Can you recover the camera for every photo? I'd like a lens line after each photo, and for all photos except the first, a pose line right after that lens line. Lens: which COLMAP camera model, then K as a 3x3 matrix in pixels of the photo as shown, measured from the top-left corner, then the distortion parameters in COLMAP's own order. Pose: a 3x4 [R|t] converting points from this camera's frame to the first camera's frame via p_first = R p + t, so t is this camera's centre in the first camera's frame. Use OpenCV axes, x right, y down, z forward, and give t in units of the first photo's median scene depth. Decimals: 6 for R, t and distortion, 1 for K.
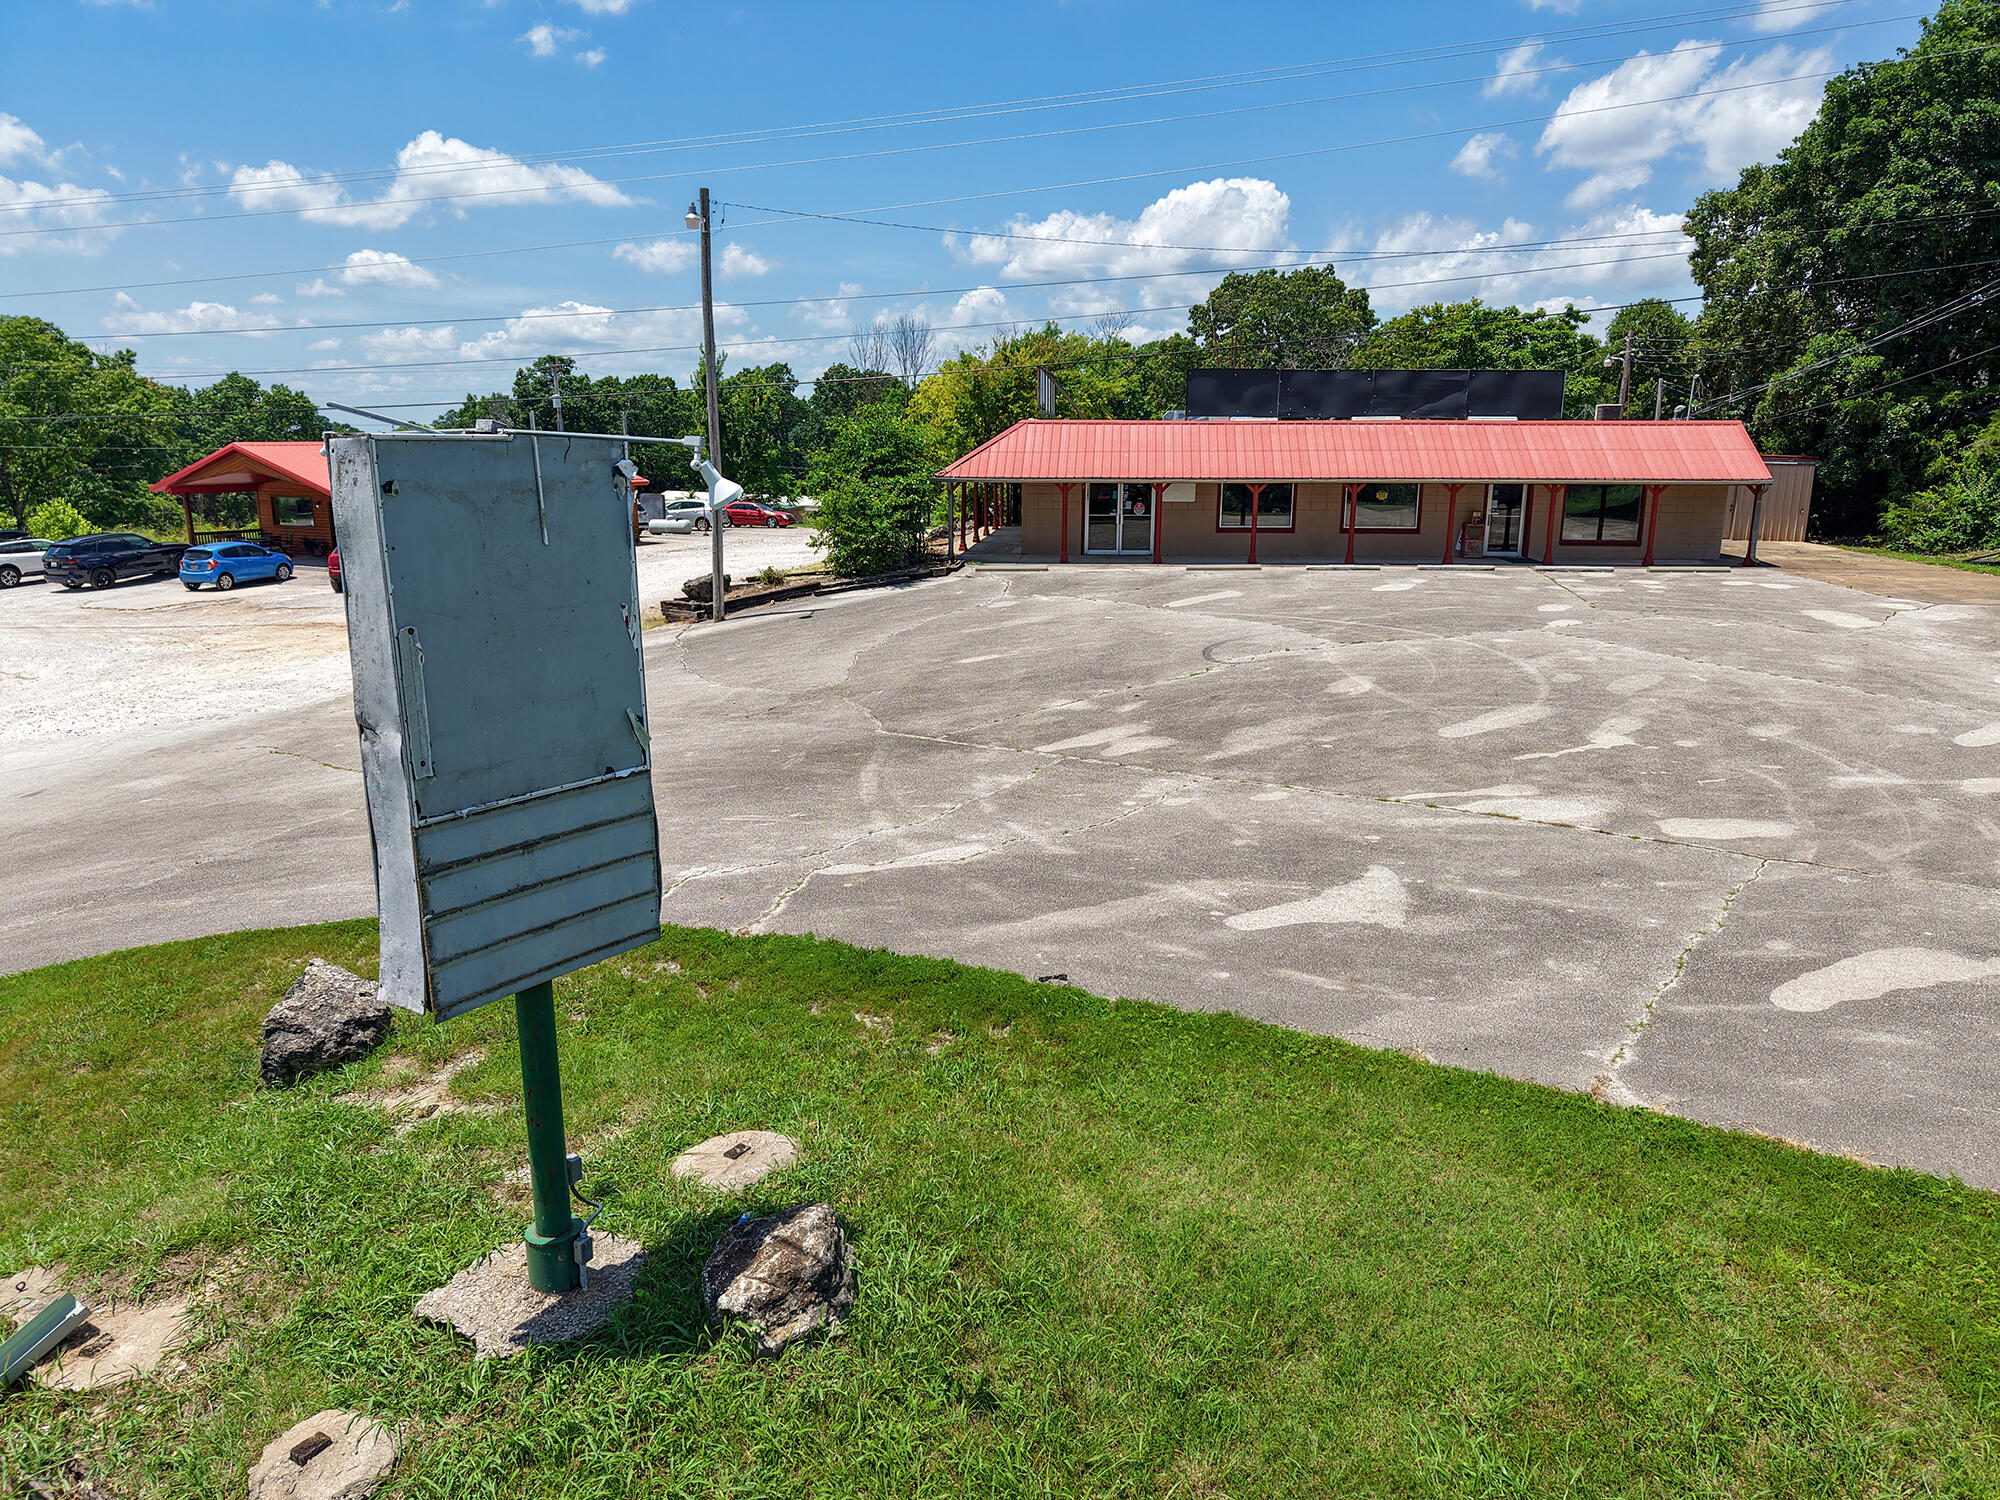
lens RADIAL K [[1337.3, 0, 1016.2], [0, 1337.3, 751.7], [0, 0, 1]] dist [0.040861, -0.047488]
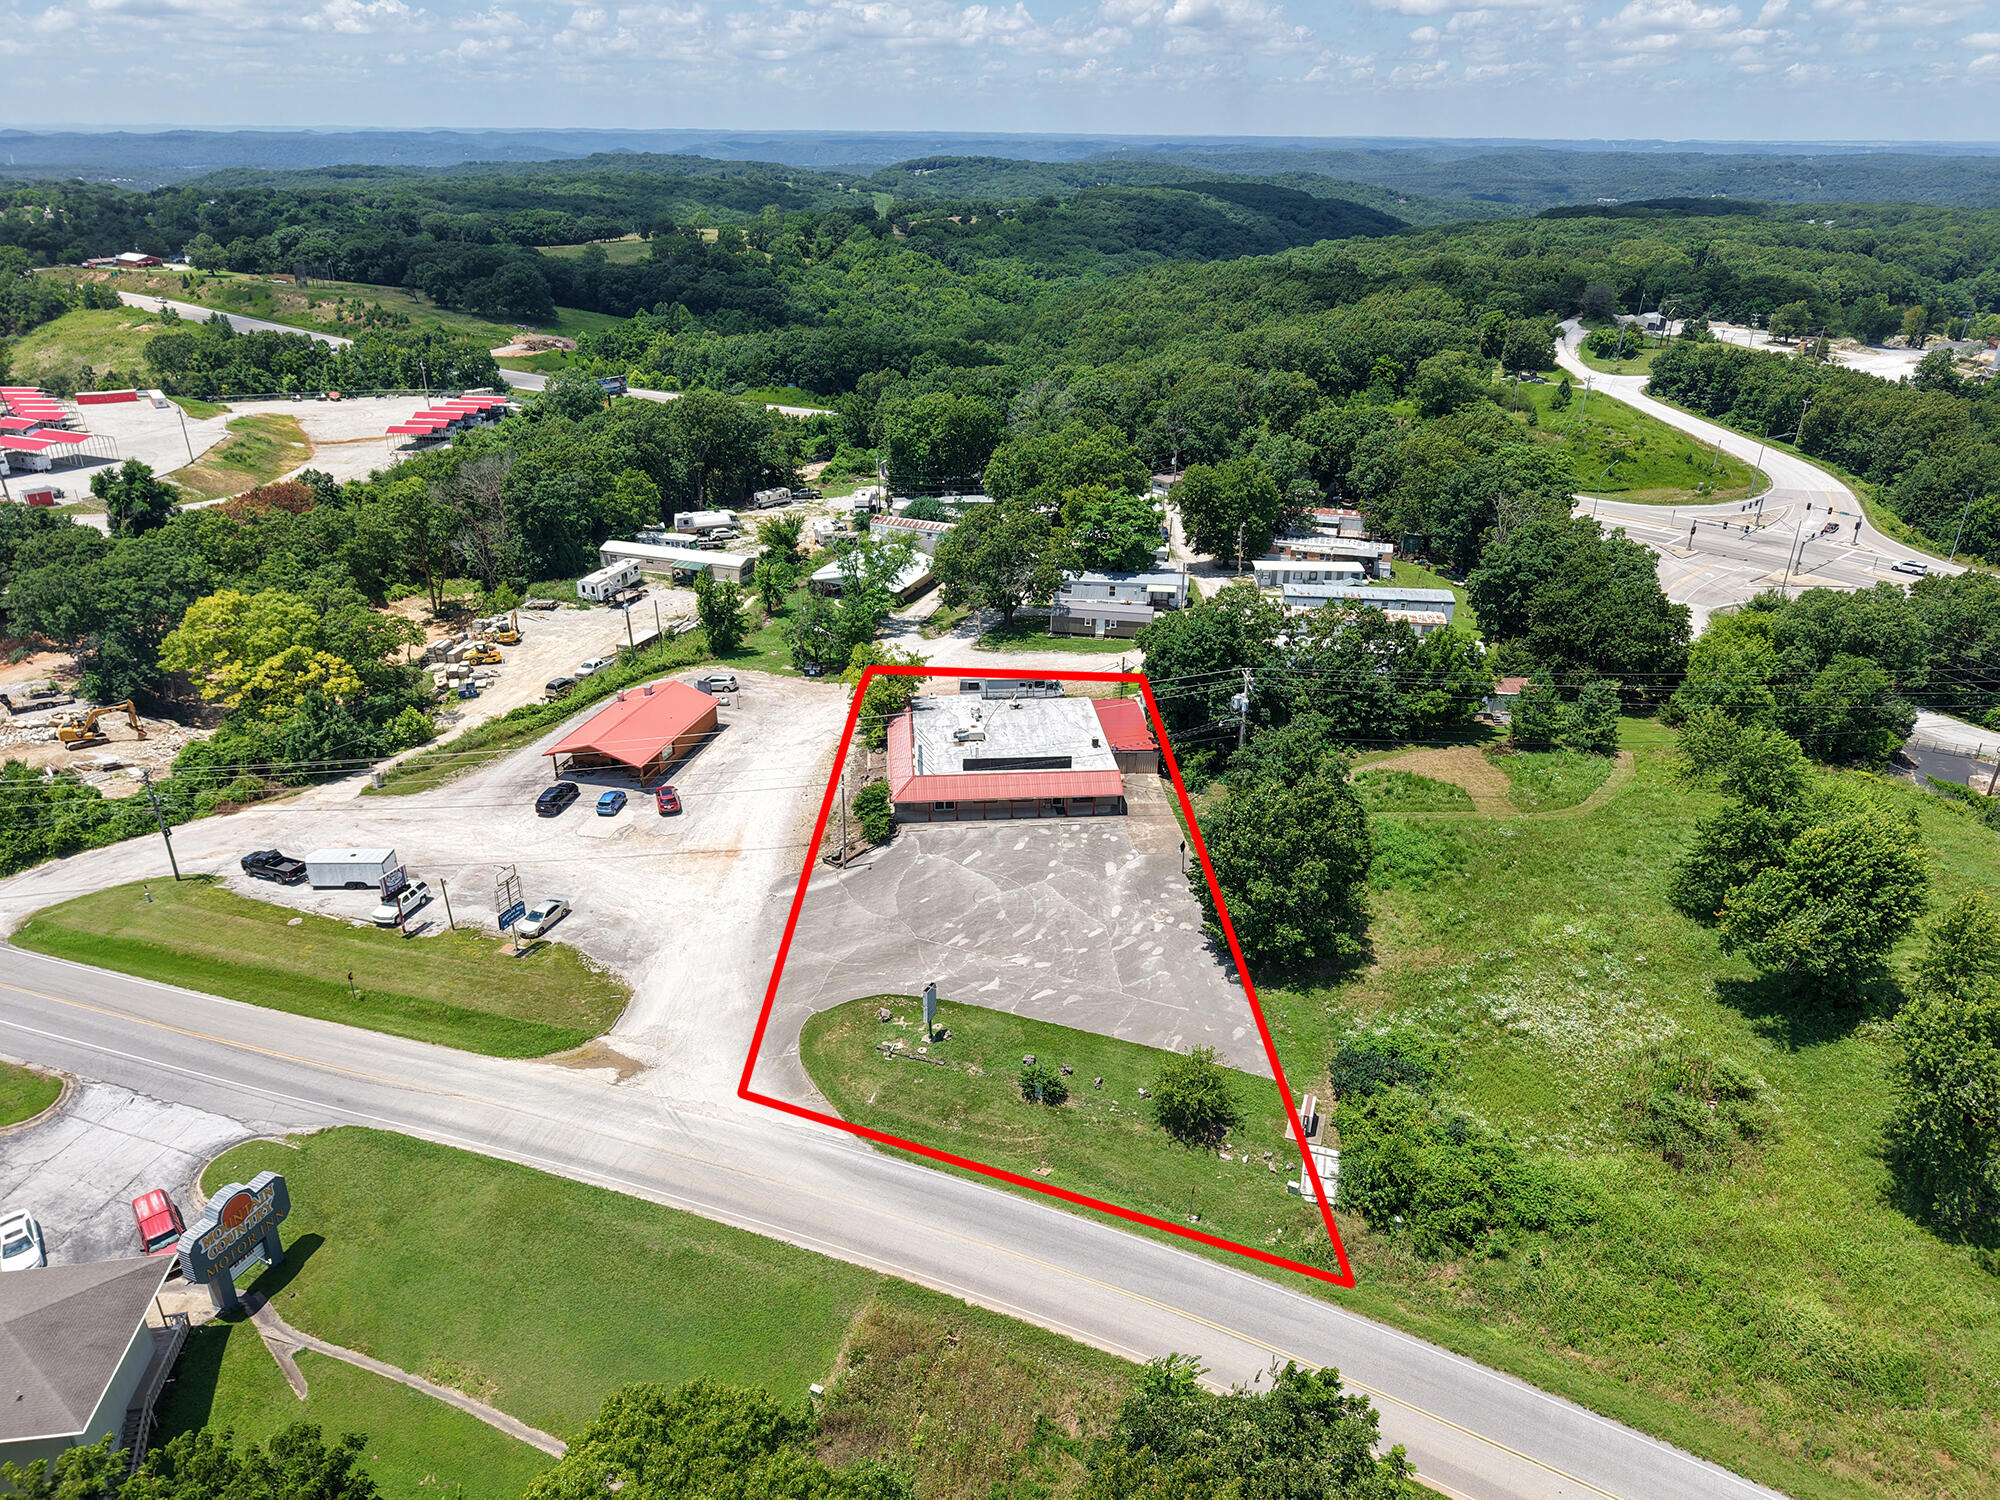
lens RADIAL K [[1340.5, 0, 1016.6], [0, 1340.5, 738.6], [0, 0, 1]] dist [0.034772, -0.048264]
pose [[0.983238, -0.068819, 0.168839, -0.313956], [0.034467, 0.979490, 0.198521, -1.047769], [-0.179038, -0.189374, 0.965444, -2.345099]]
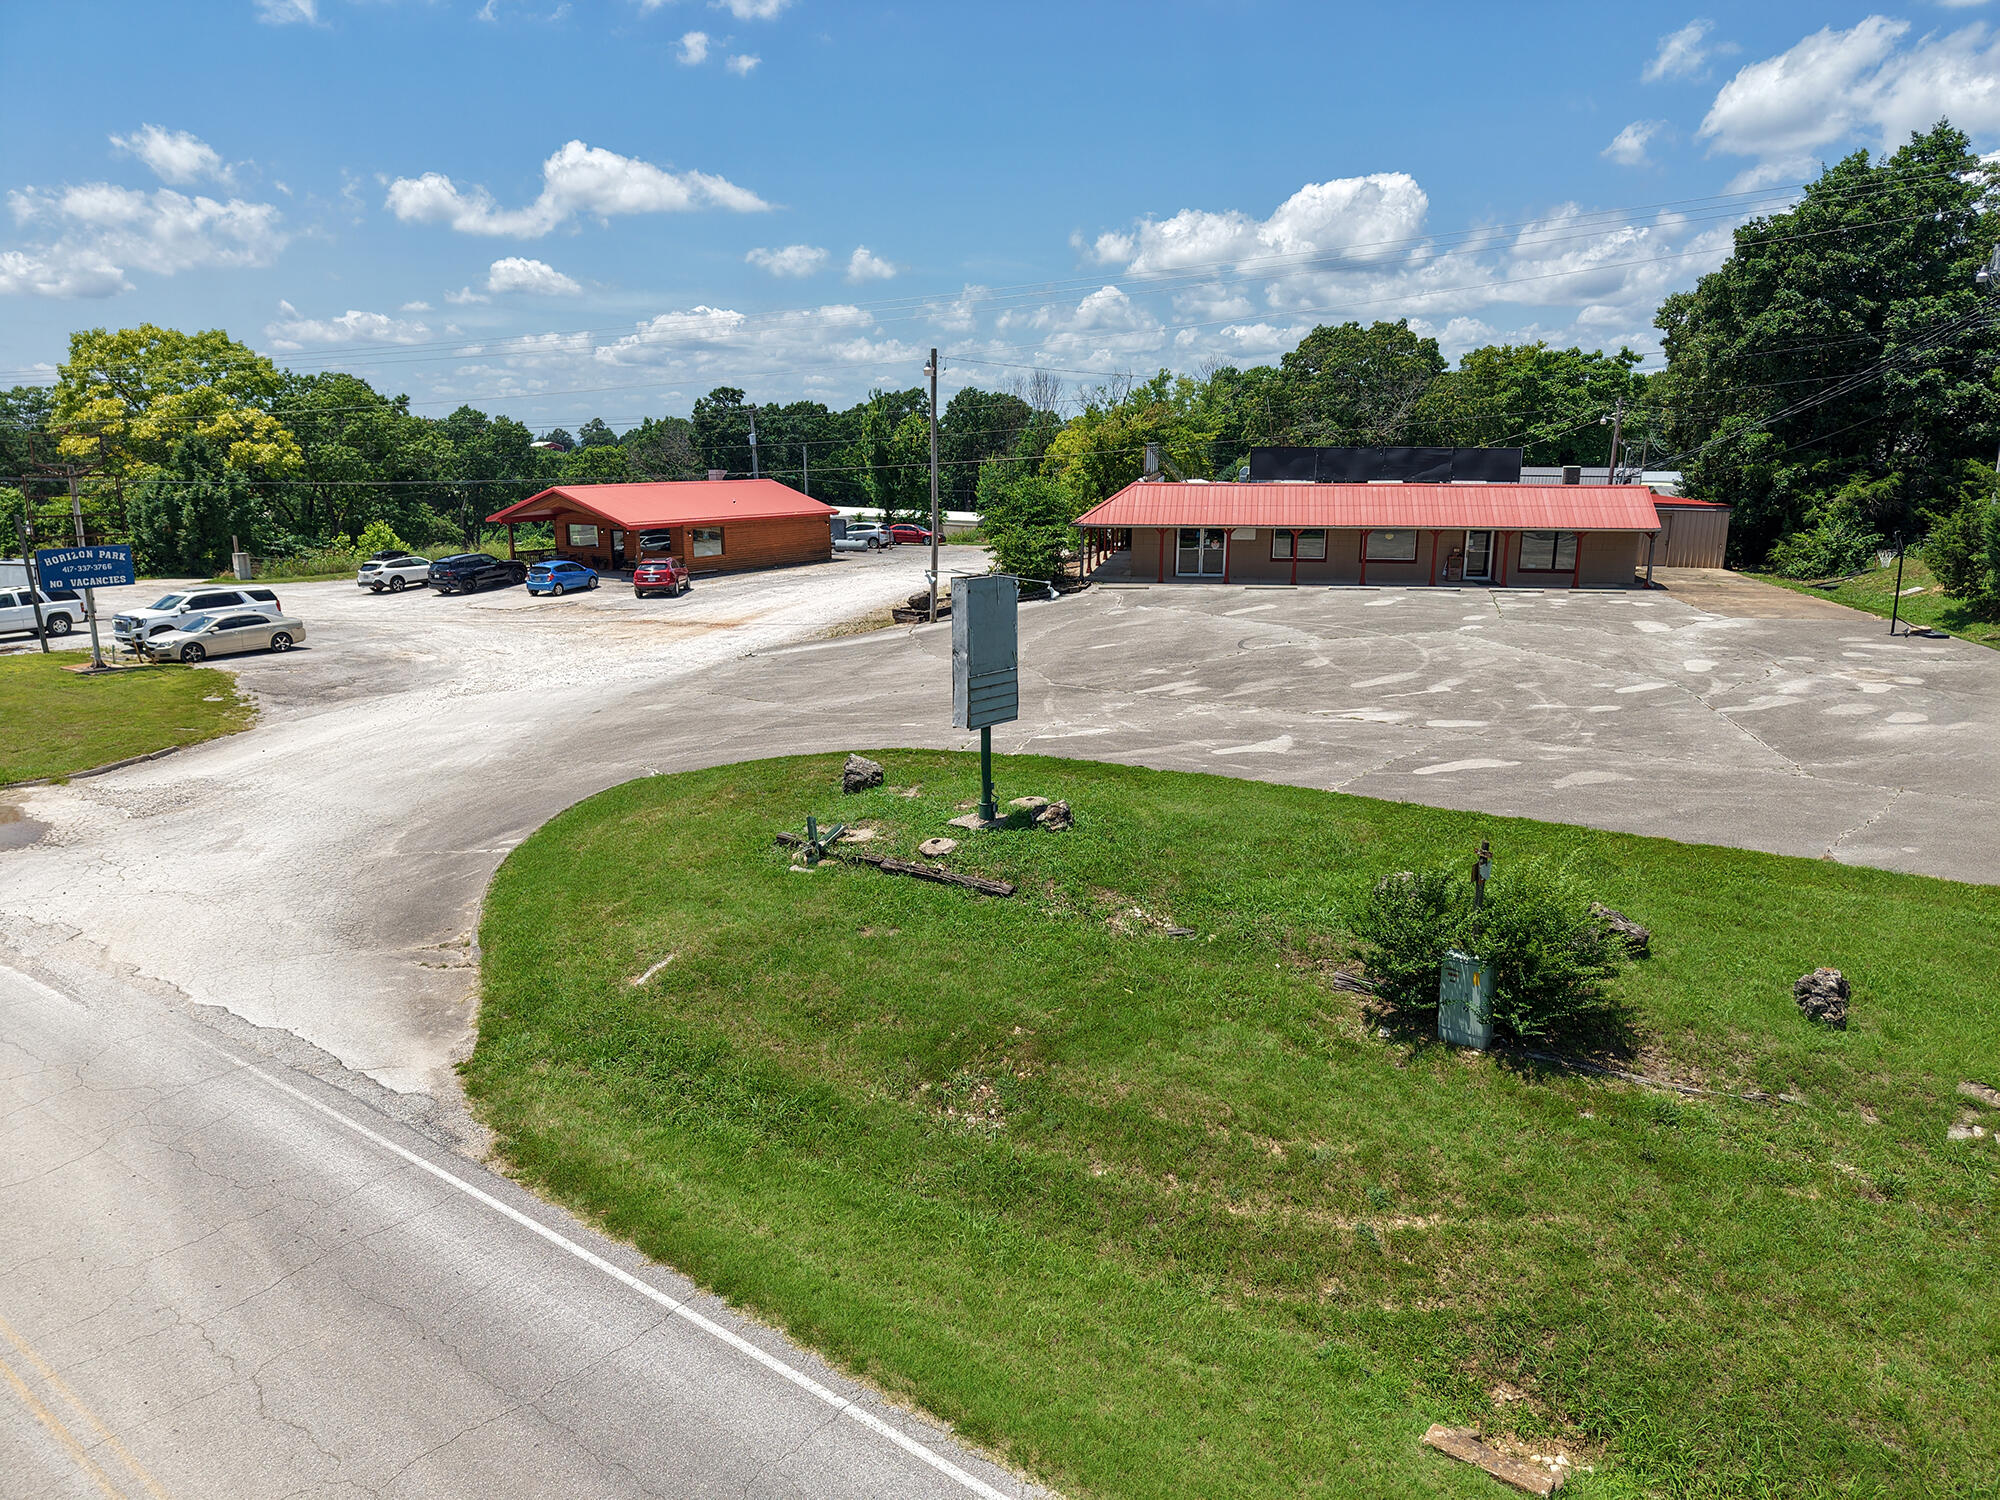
lens RADIAL K [[1340.5, 0, 1016.6], [0, 1340.5, 738.6], [0, 0, 1]] dist [0.034772, -0.048264]
pose [[0.996475, 0.015925, -0.082363, 0.002420], [-0.016685, 0.999824, -0.008551, 0.042518], [0.082213, 0.009895, 0.996566, -0.461084]]
